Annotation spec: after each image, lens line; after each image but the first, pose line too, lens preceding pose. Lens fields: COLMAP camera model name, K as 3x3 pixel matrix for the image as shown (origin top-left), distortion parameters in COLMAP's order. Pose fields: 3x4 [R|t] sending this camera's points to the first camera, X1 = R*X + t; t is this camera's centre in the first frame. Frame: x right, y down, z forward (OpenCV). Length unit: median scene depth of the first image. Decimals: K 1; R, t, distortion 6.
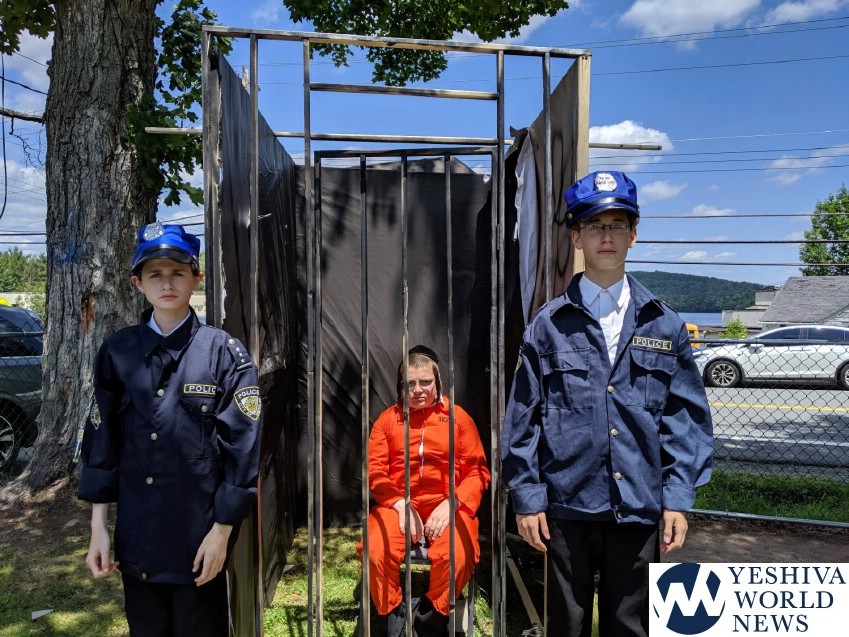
lens RADIAL K [[684.7, 0, 424.5], [0, 684.7, 318.5], [0, 0, 1]] dist [0.069439, -0.187054]
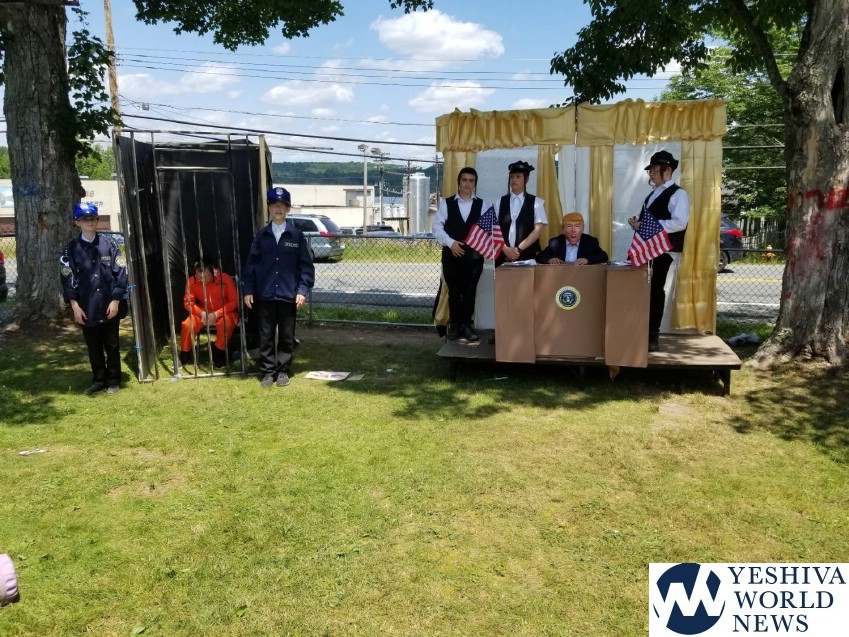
lens RADIAL K [[629.1, 0, 424.5], [0, 629.1, 318.5], [0, 0, 1]] dist [0.005408, 0.002231]
pose [[0.978843, -0.027060, 0.202816, 0.146861], [-0.007247, 0.986009, 0.166534, -0.046107], [-0.204485, -0.164480, 0.964952, -0.836412]]
